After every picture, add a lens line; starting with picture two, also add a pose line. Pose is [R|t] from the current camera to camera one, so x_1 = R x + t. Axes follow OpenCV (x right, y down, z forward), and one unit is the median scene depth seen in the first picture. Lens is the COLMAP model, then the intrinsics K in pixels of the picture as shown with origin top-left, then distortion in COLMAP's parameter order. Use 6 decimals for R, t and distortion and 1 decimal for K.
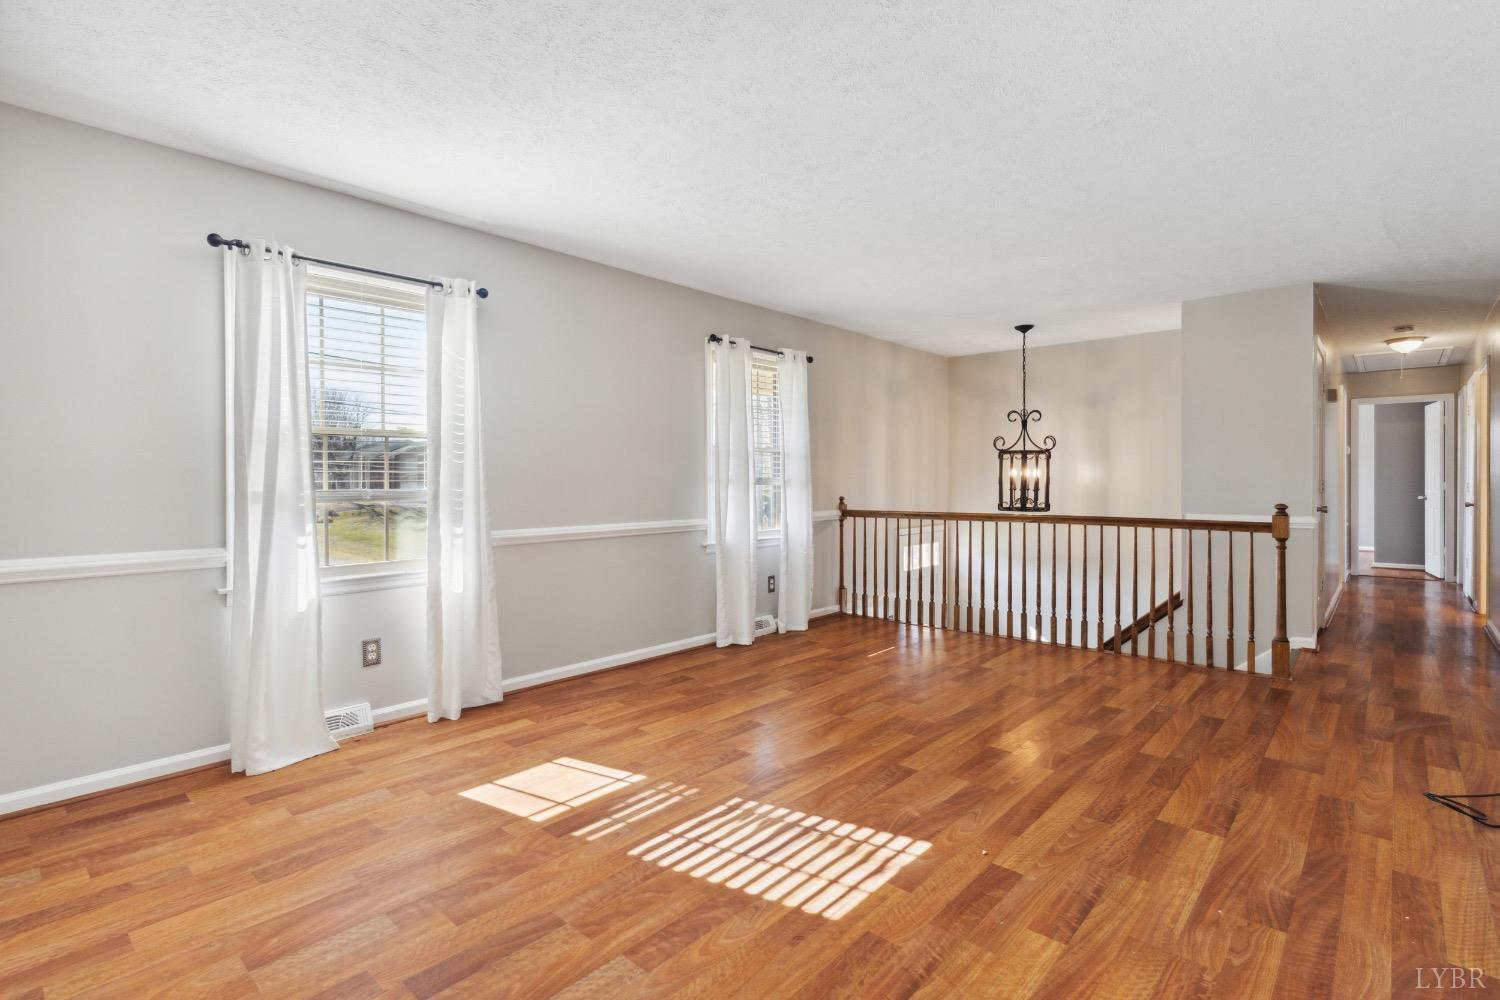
lens RADIAL K [[721.5, 0, 764.5], [0, 721.5, 473.5], [0, 0, 1]] dist [-0.000287, 0.001500]
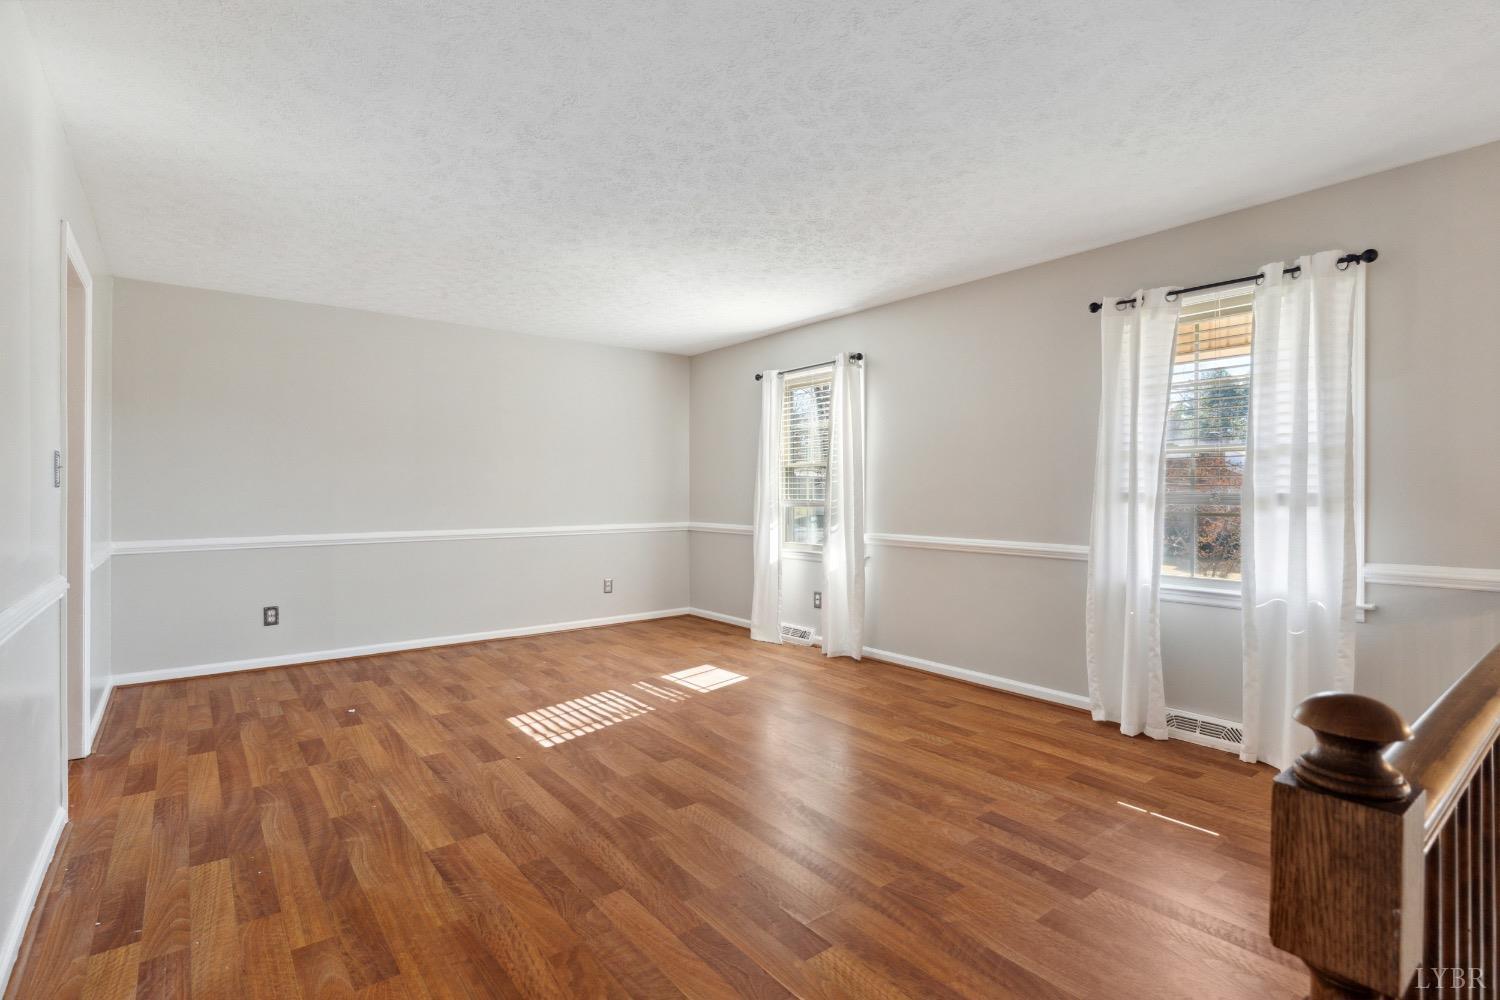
lens RADIAL K [[721.5, 0, 735.0], [0, 721.5, 491.6], [0, 0, 1]] dist [-0.000287, 0.001500]
pose [[-0.197724, 0.001377, -0.980257, 1.450116], [0.003796, 0.999993, 0.000639, 0.004182], [0.980250, -0.003595, -0.197728, 1.531271]]
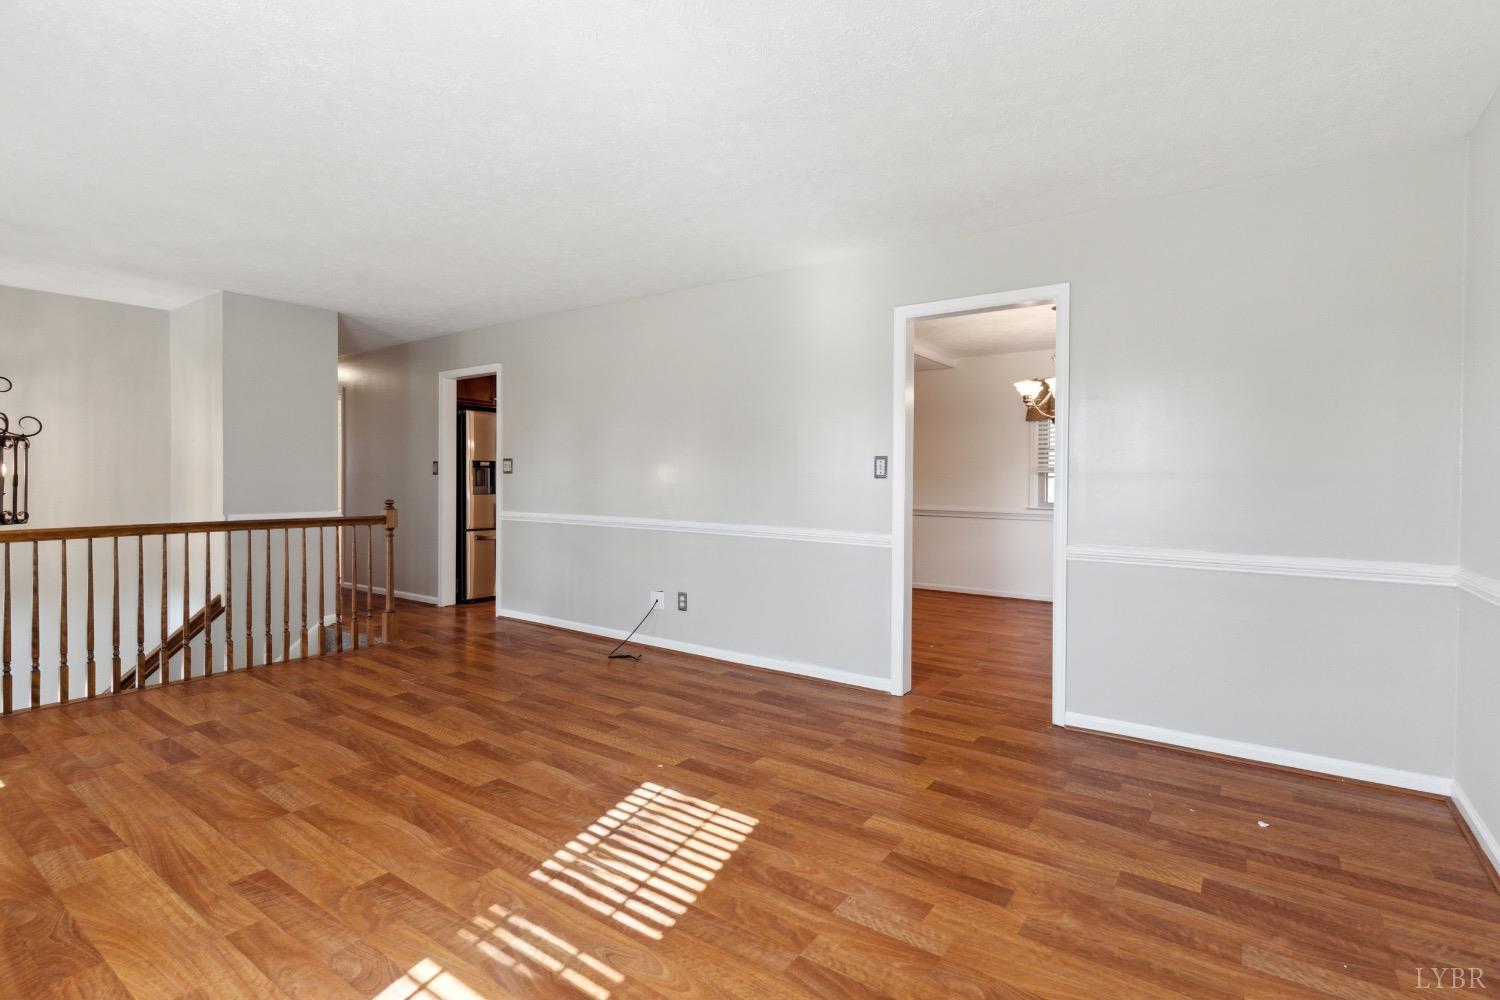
lens RADIAL K [[721.5, 0, 739.9], [0, 721.5, 499.7], [0, 0, 1]] dist [-0.000287, 0.001500]
pose [[-0.101430, -0.027957, 0.994450, -0.900805], [-0.011384, 0.999572, 0.026939, 0.005402], [-0.994778, -0.008589, -0.101705, 0.898233]]
